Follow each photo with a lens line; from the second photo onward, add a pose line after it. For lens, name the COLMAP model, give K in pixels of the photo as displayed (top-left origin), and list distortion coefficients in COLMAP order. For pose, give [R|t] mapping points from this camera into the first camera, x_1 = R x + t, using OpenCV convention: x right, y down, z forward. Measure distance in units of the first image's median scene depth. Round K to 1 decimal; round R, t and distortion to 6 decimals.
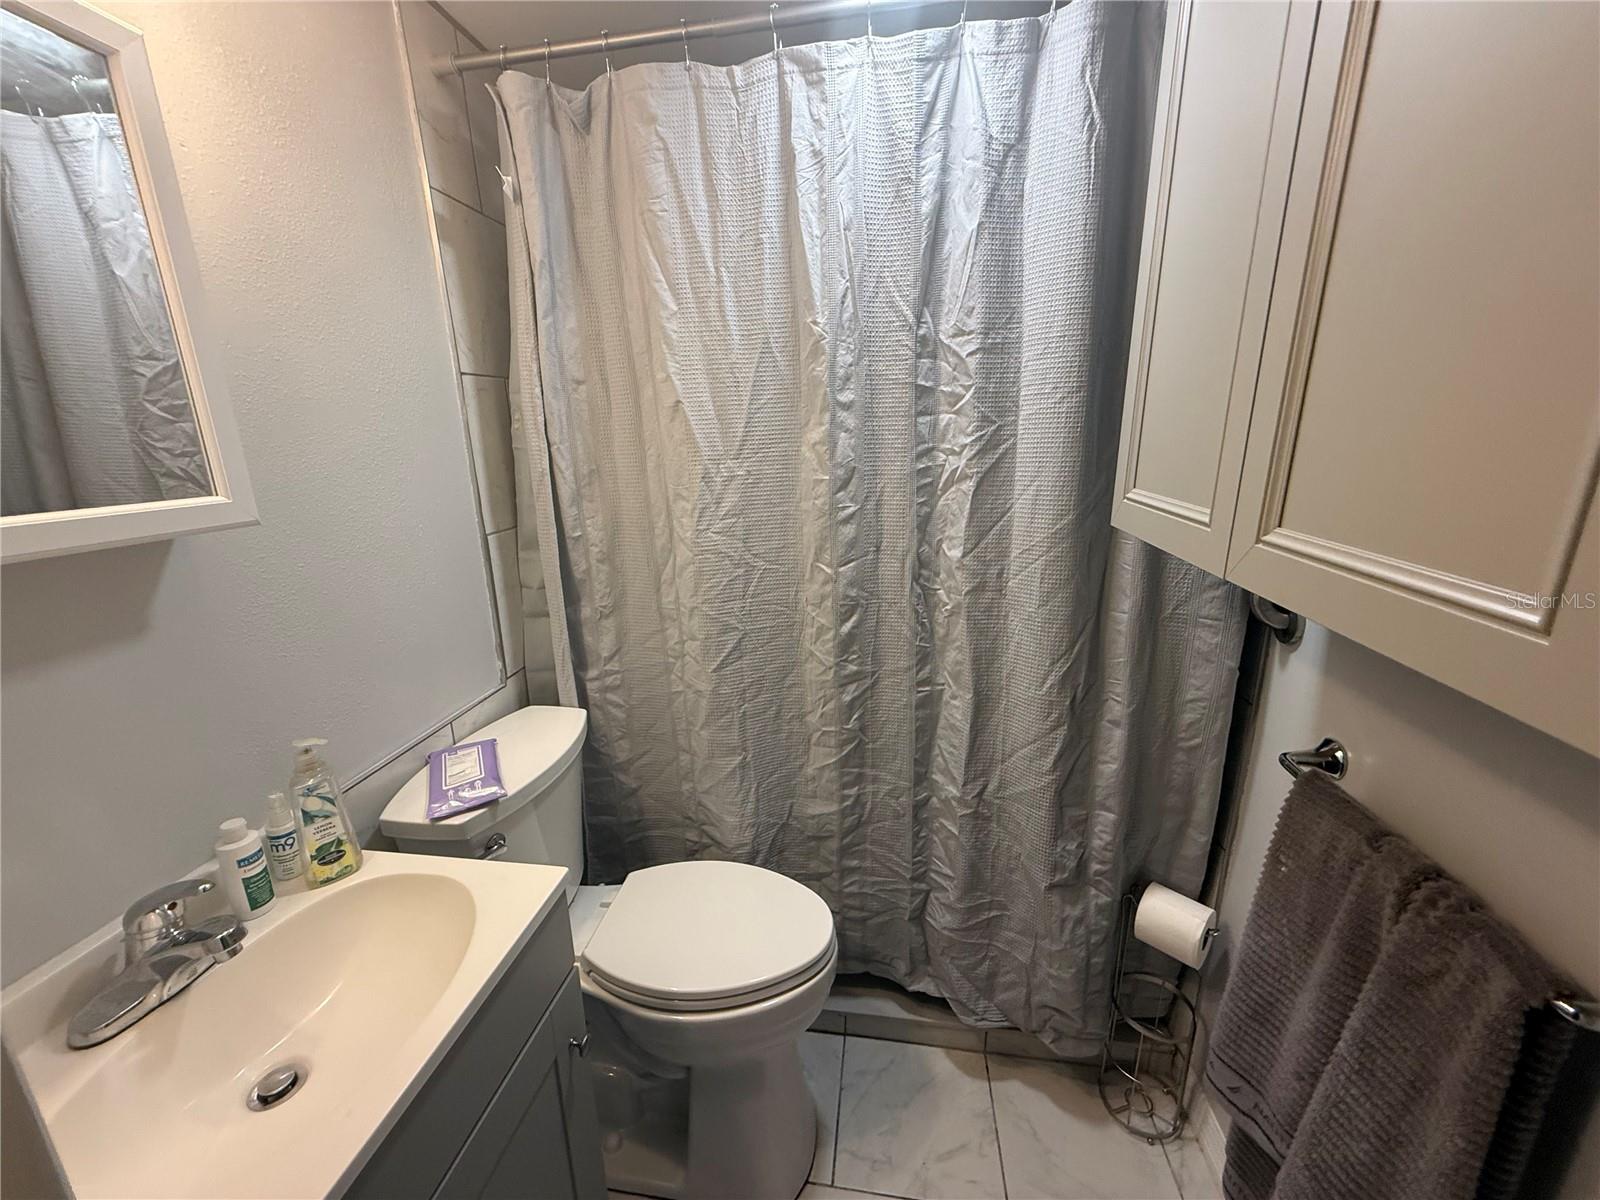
lens RADIAL K [[634.7, 0, 798.3], [0, 634.7, 602.8], [0, 0, 1]] dist [-0.002733, -0.000422]
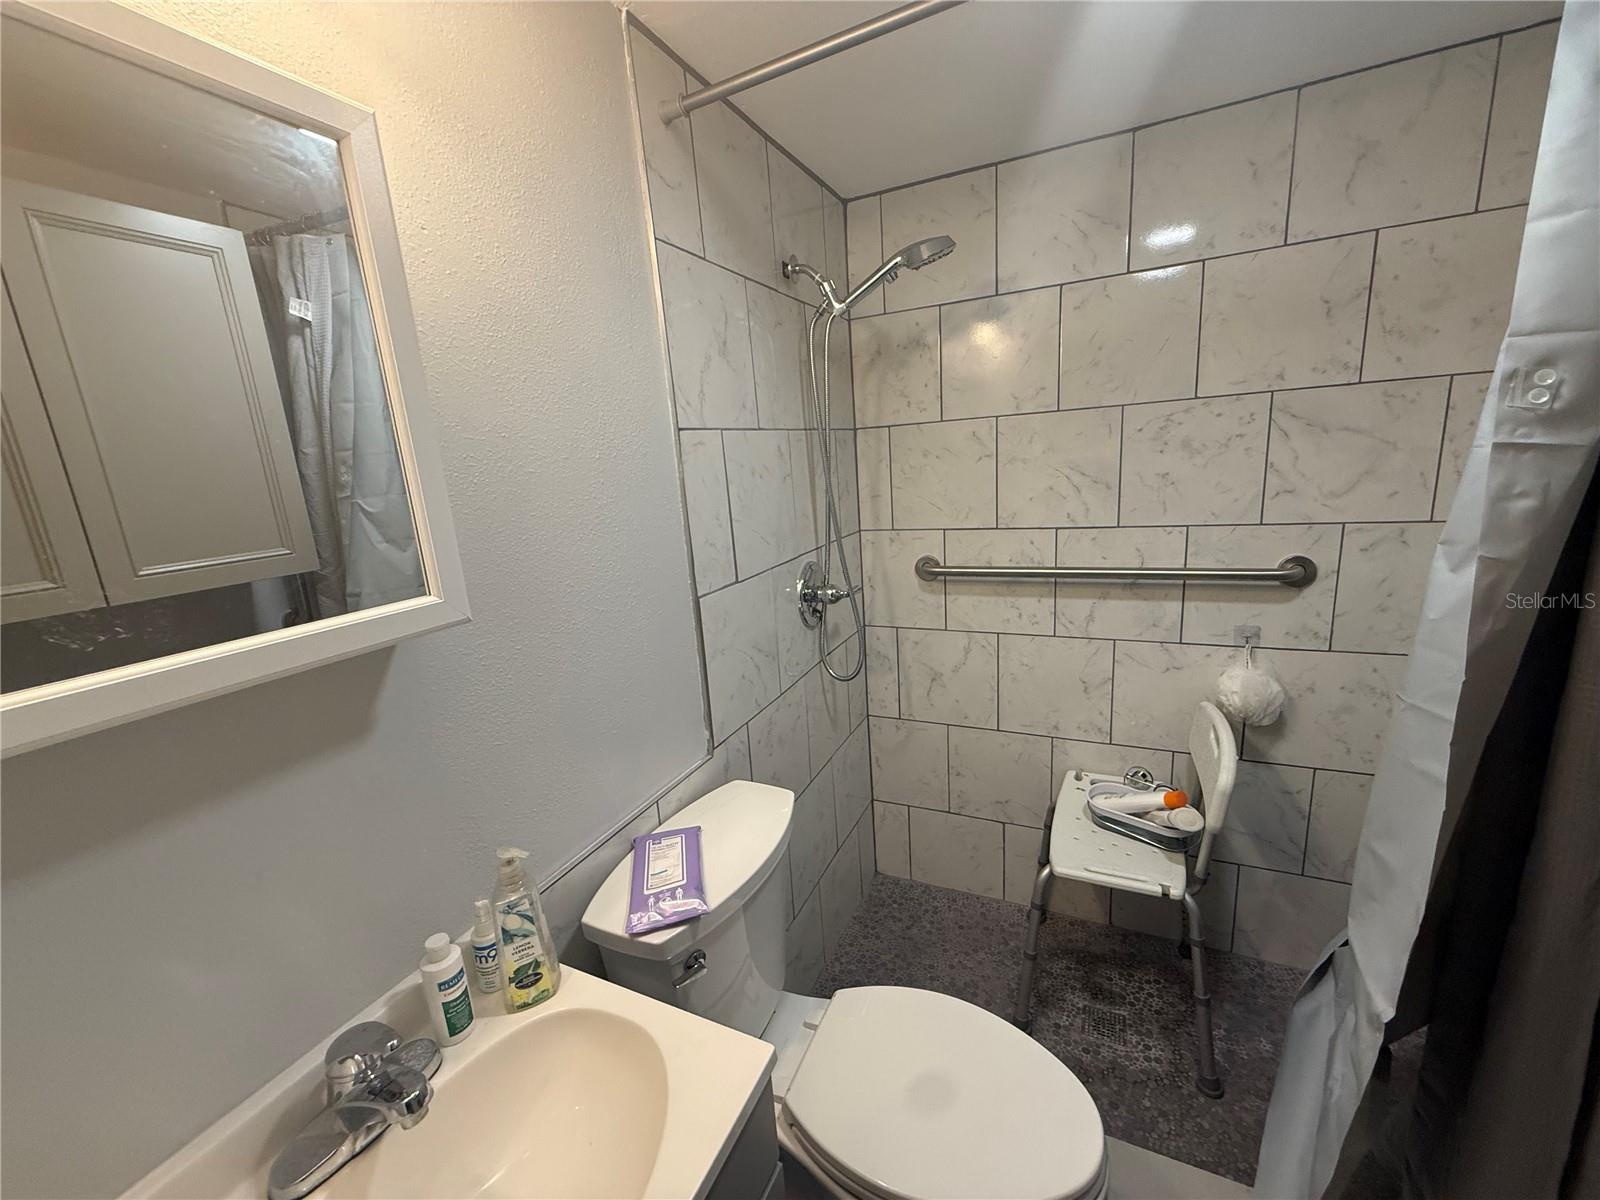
lens RADIAL K [[634.7, 0, 798.3], [0, 634.7, 602.8], [0, 0, 1]] dist [-0.002733, -0.000422]
pose [[0.953596, 0.020206, -0.300412, -0.105968], [-0.028230, 0.999351, -0.022393, -0.126209], [0.299764, 0.029834, 0.953547, 0.230859]]
